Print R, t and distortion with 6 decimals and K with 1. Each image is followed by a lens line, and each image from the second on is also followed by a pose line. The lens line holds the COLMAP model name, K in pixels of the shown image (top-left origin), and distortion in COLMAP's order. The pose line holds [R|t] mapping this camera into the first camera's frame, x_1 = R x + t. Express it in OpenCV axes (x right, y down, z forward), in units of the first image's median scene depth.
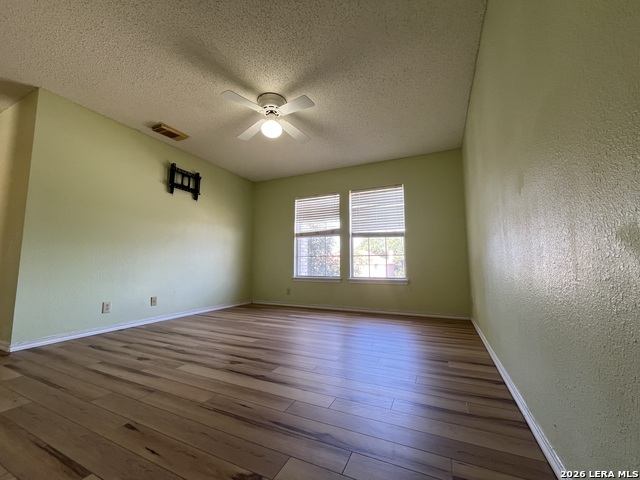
lens RADIAL K [[260.8, 0, 316.7], [0, 260.8, 238.0], [0, 0, 1]] dist [-0.005976, 0.001594]
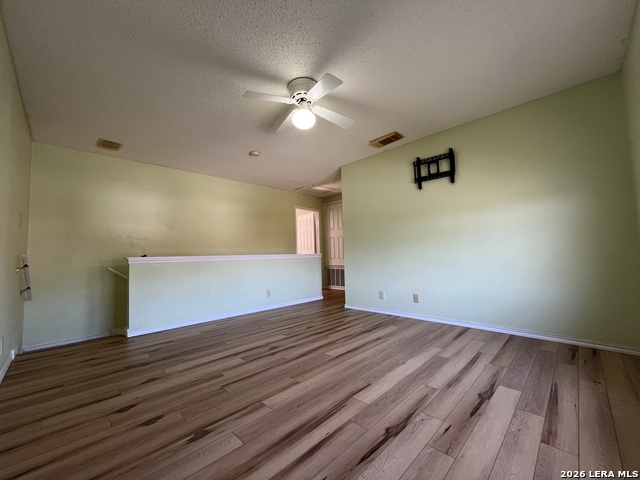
lens RADIAL K [[260.8, 0, 321.1], [0, 260.8, 239.9], [0, 0, 1]] dist [-0.005976, 0.001594]
pose [[-0.347305, -0.047757, -0.936535, 0.503003], [0.116444, 0.988777, -0.093604, 0.066066], [0.930494, -0.141563, -0.337846, 1.060449]]
